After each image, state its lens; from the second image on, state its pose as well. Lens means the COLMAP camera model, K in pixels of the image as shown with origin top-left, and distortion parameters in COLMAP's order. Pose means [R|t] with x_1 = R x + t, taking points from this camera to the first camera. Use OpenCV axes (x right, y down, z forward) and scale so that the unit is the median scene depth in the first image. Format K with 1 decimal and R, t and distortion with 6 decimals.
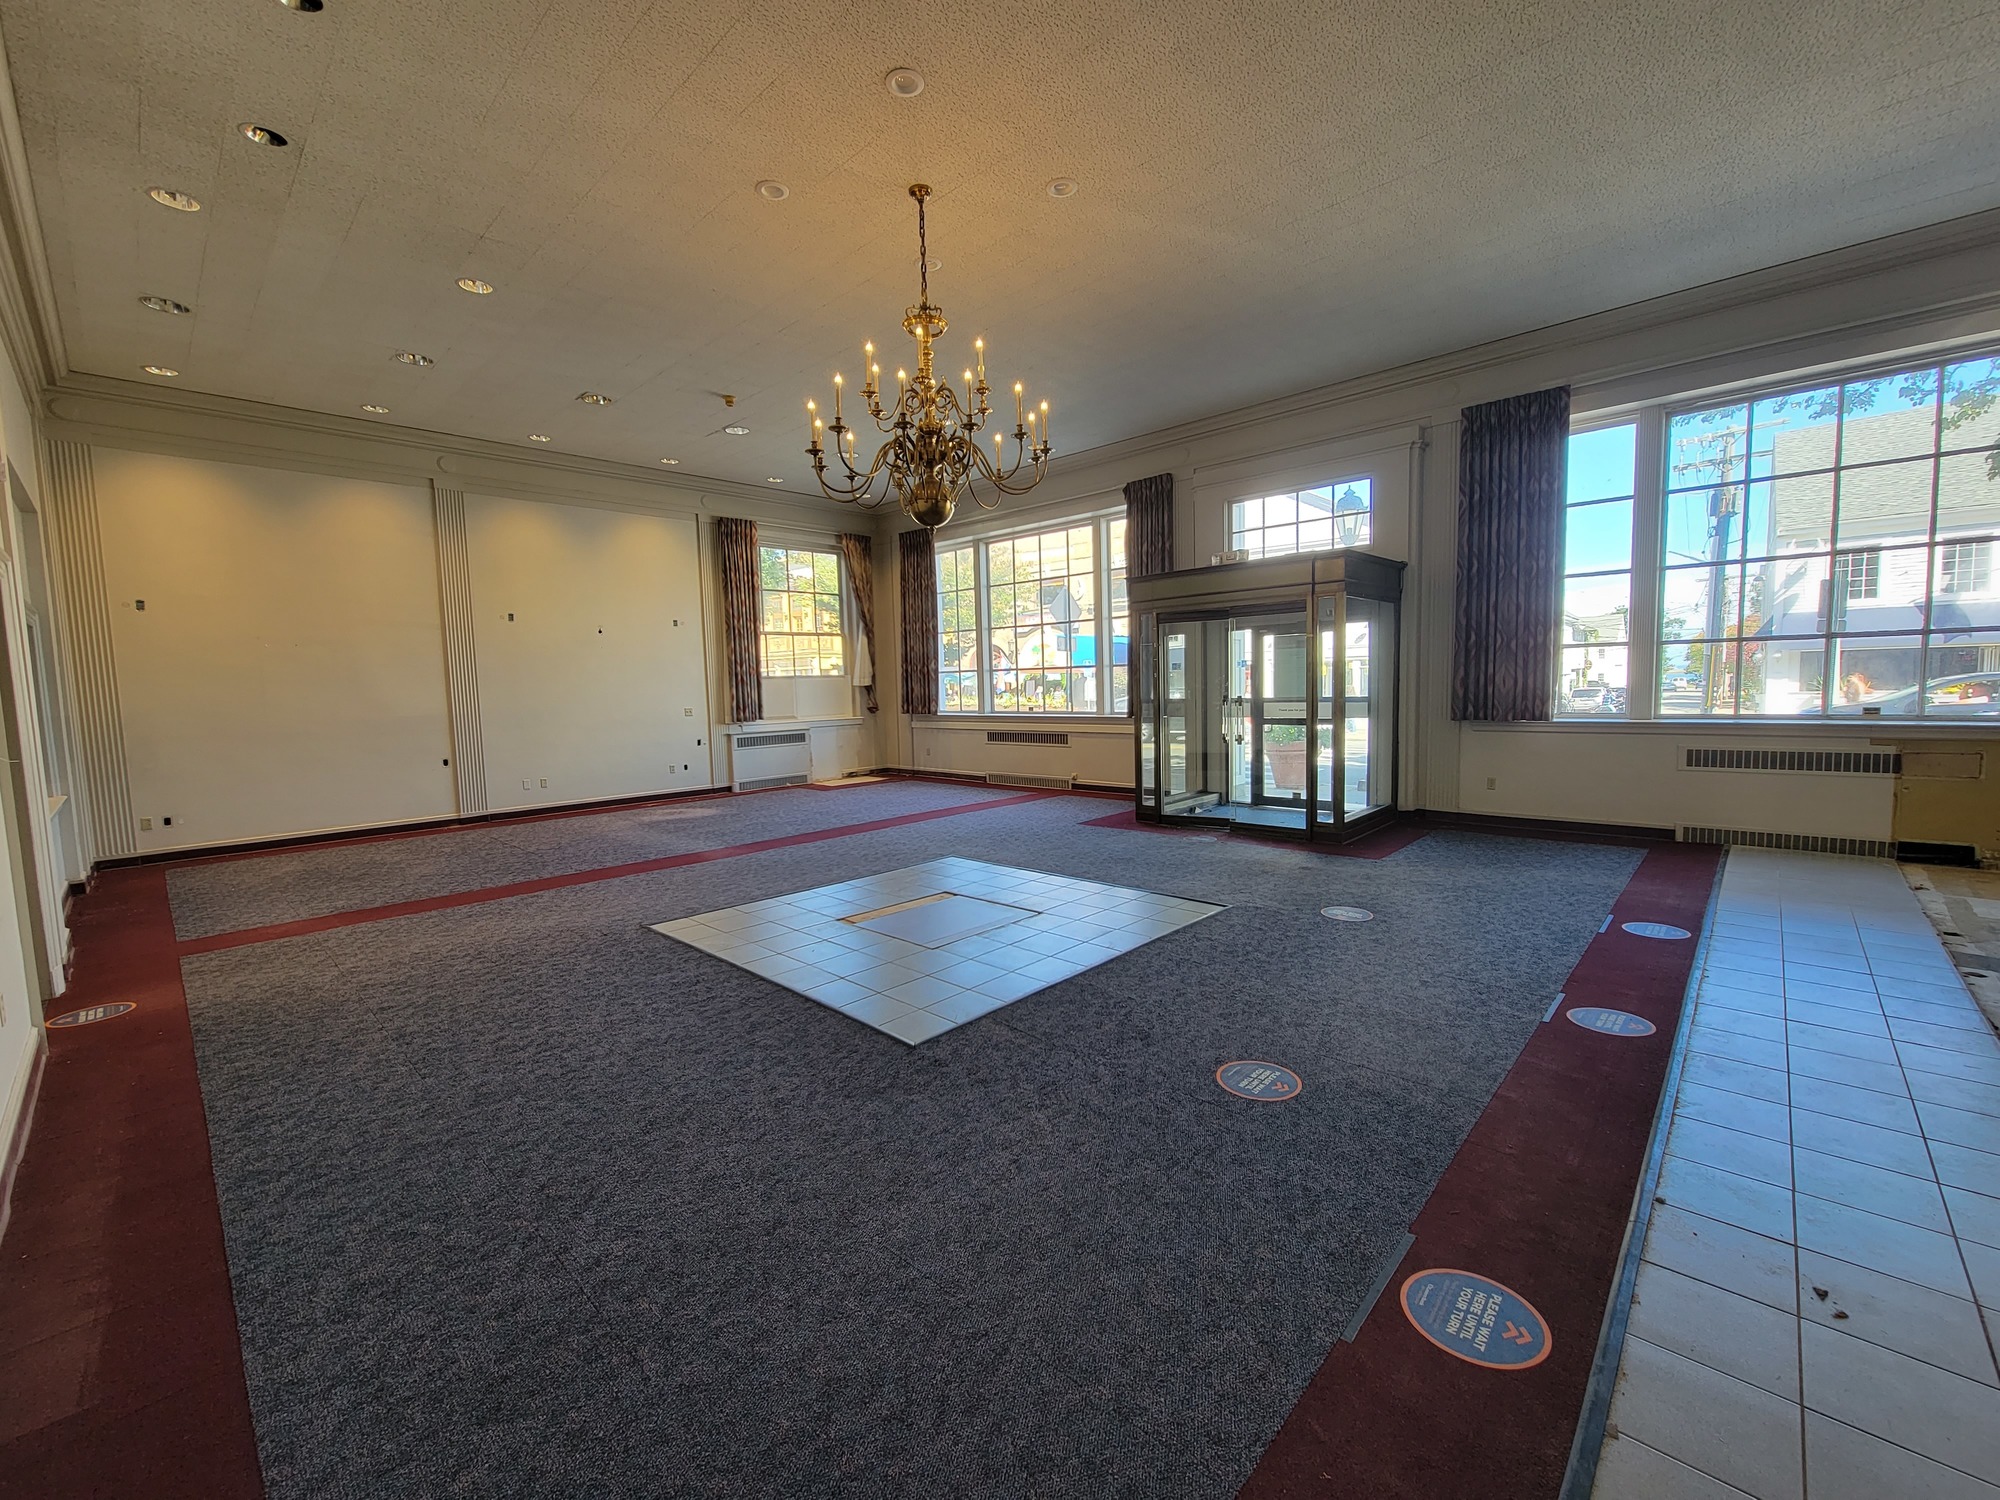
lens RADIAL K [[817.2, 0, 1003.6], [0, 817.2, 751.5], [0, 0, 1]] dist [-0.009542, 0.000246]
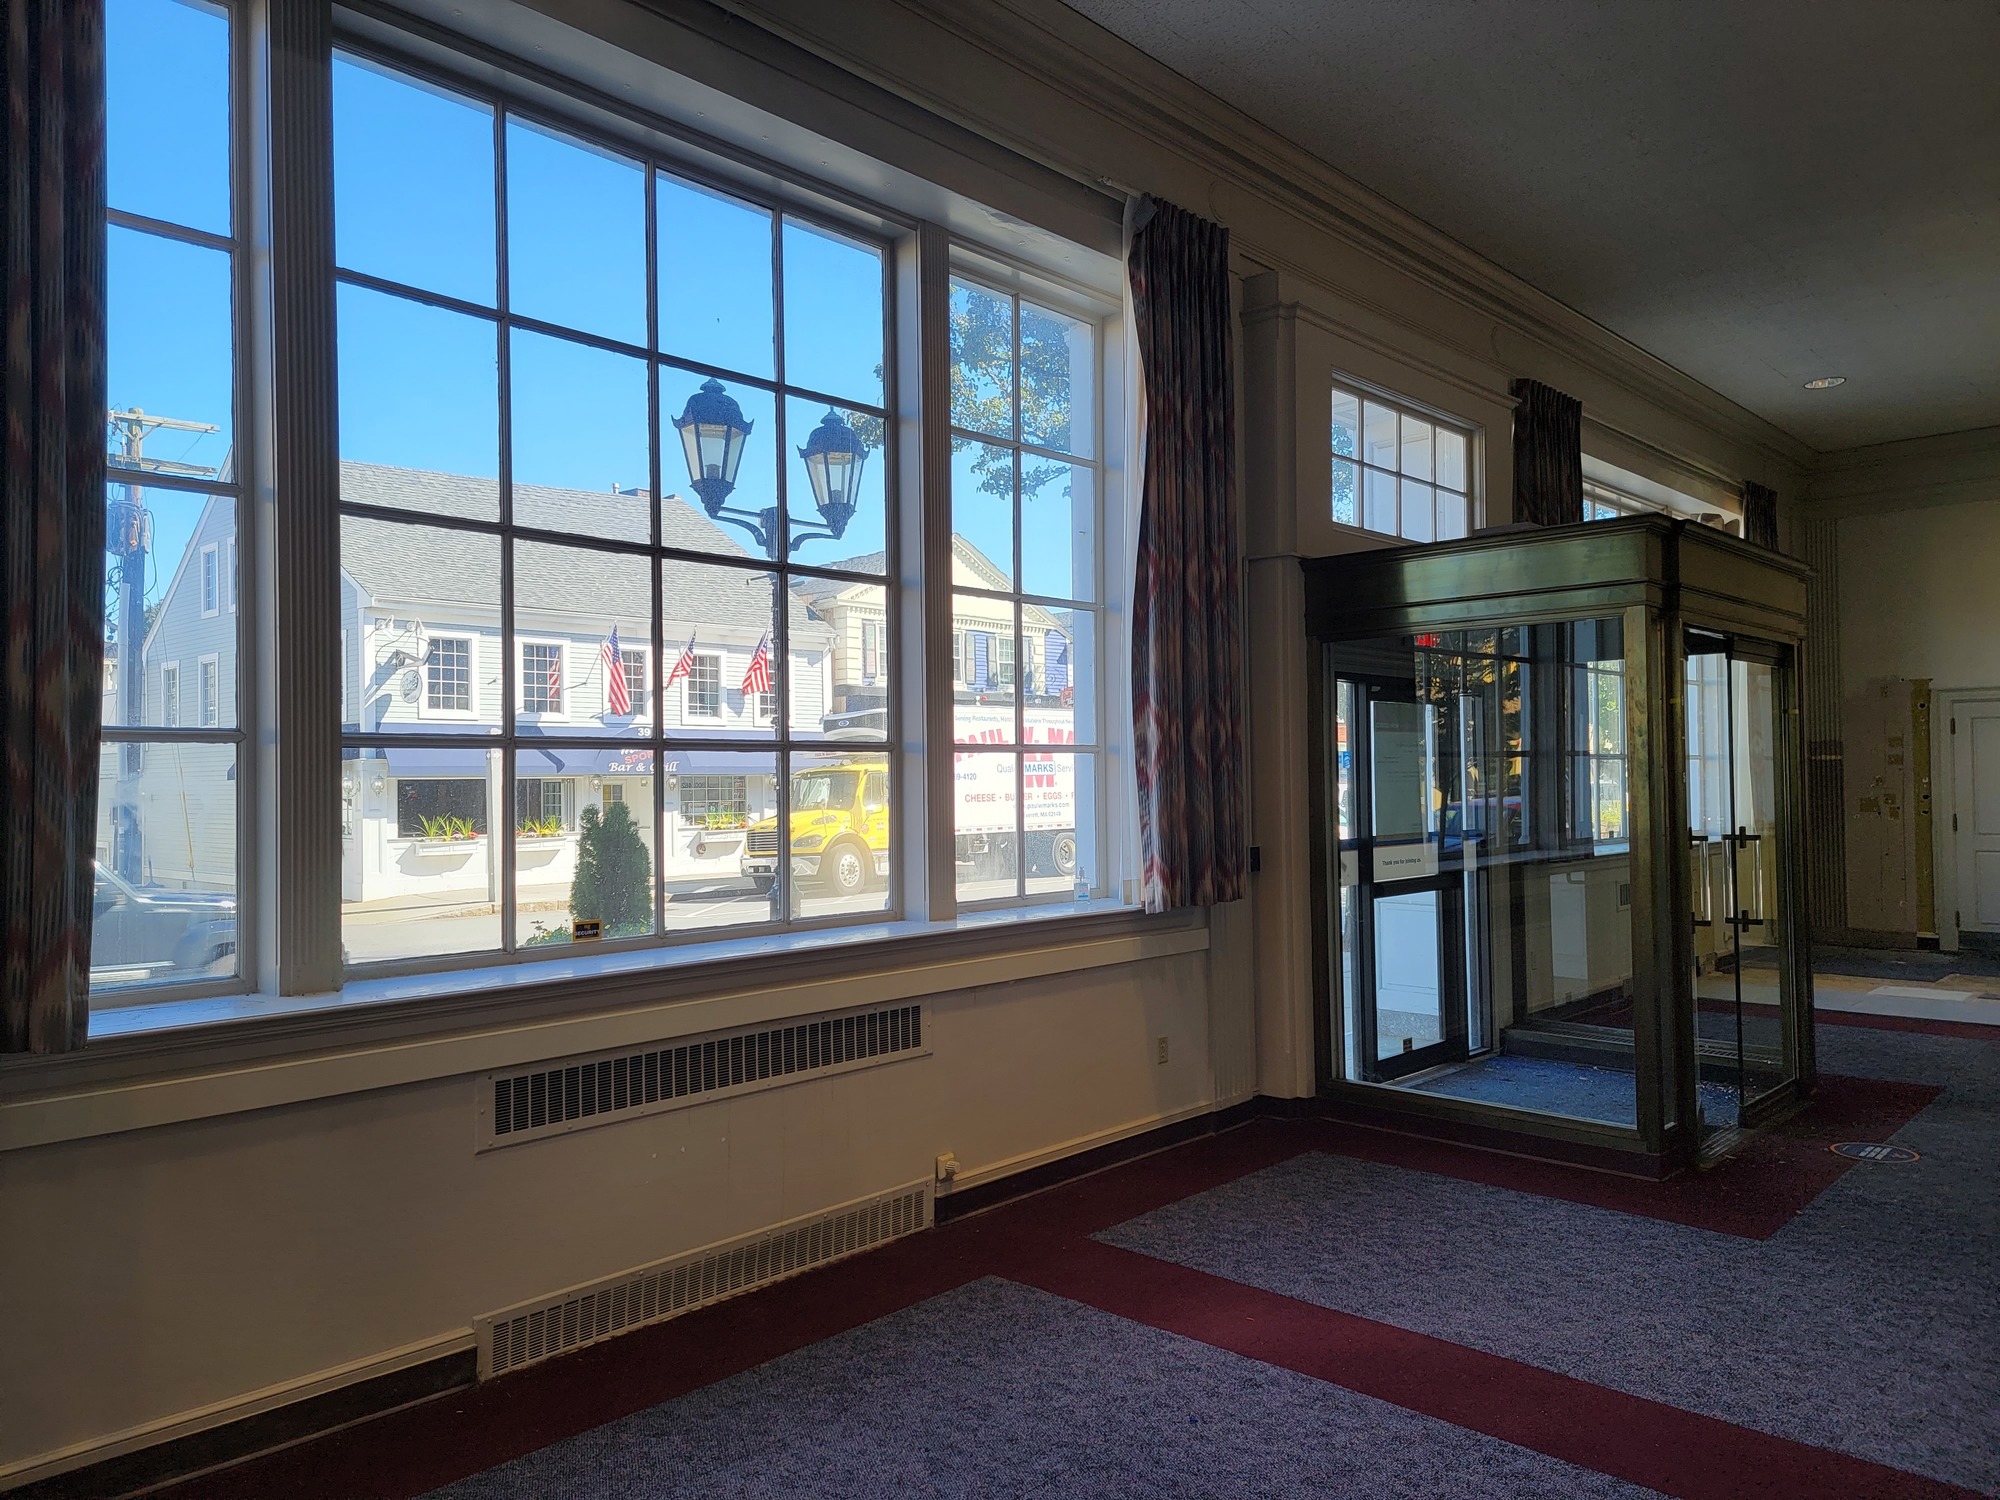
lens RADIAL K [[1374.9, 0, 991.0], [0, 1374.9, 752.9], [0, 0, 1]] dist [0.089315, -0.080120]
pose [[0.009032, 0.048640, 0.998776, -0.427573], [0.095847, 0.994175, -0.049283, -0.091593], [-0.995355, 0.096175, 0.004317, 1.160066]]
